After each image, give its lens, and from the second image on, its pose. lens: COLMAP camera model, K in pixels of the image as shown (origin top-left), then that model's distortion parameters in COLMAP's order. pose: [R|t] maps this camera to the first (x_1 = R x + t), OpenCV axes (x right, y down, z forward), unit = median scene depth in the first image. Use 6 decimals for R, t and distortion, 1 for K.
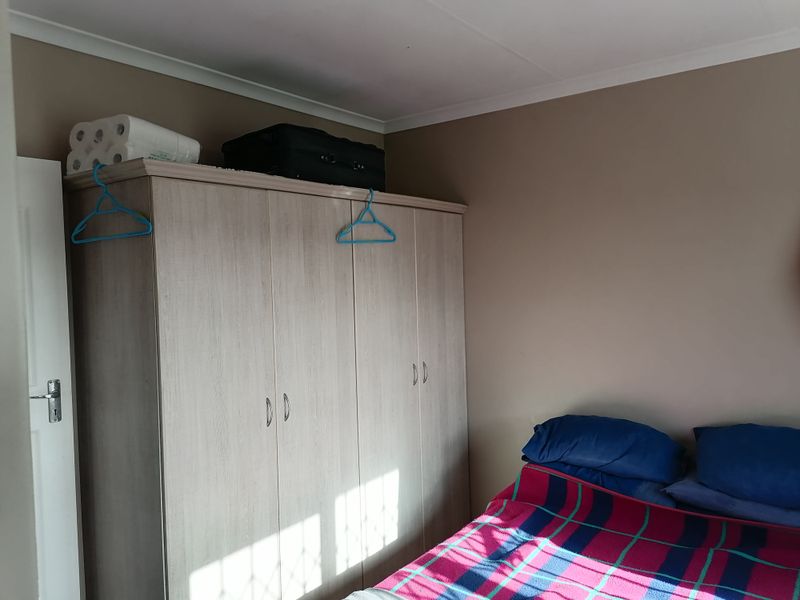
lens RADIAL K [[604.5, 0, 400.0], [0, 604.5, 300.0], [0, 0, 1]] dist [-0.000365, -0.009156]
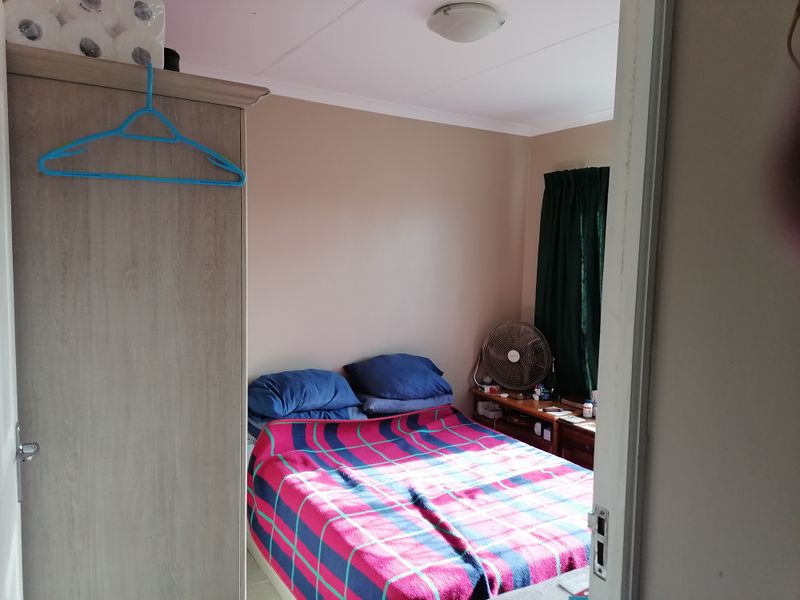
lens RADIAL K [[604.5, 0, 400.0], [0, 604.5, 300.0], [0, 0, 1]] dist [-0.000365, -0.009156]
pose [[0.362765, -0.047688, 0.930660, -0.888371], [0.008489, 0.998817, 0.047871, -0.002043], [-0.931842, -0.009466, 0.362740, 0.458136]]
